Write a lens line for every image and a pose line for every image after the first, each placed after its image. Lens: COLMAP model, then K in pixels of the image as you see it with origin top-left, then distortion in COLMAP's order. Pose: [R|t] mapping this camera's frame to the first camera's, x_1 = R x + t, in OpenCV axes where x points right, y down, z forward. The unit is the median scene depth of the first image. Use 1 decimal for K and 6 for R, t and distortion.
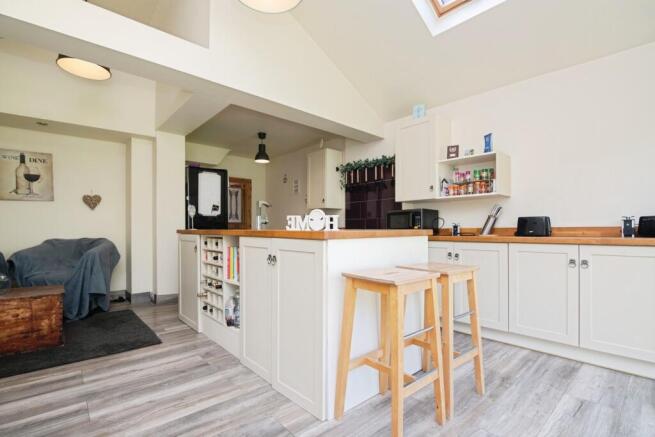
lens RADIAL K [[311.1, 0, 322.2], [0, 311.1, 228.5], [0, 0, 1]] dist [-0.023298, -0.000486]
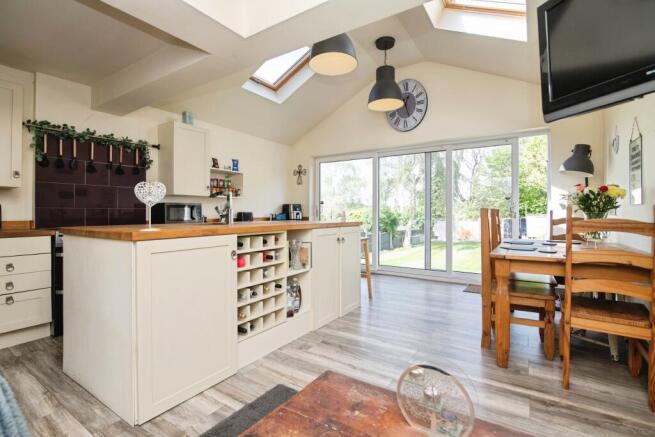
lens RADIAL K [[311.1, 0, 327.6], [0, 311.1, 214.3], [0, 0, 1]] dist [-0.023298, -0.000486]
pose [[-0.280976, -0.001820, 0.959713, -0.871783], [-0.000118, 0.999998, 0.001862, -0.020771], [-0.959715, 0.000409, -0.280975, 0.767807]]
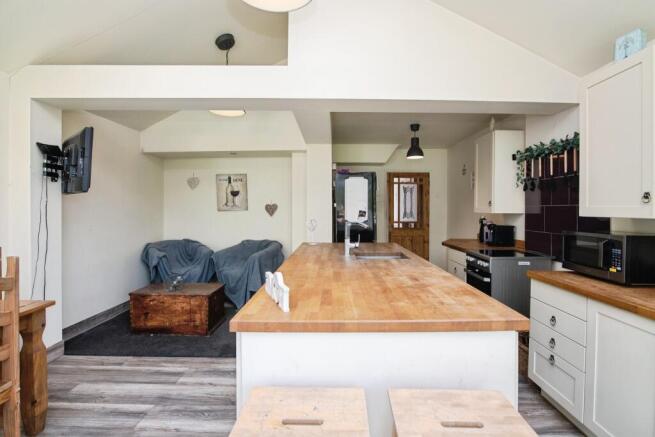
lens RADIAL K [[311.1, 0, 325.3], [0, 311.1, 211.4], [0, 0, 1]] dist [-0.023298, -0.000486]
pose [[0.744410, 0.001074, -0.667722, 0.250825], [0.004718, 0.999965, 0.006867, -0.096392], [0.667706, -0.008262, 0.744379, 0.252715]]
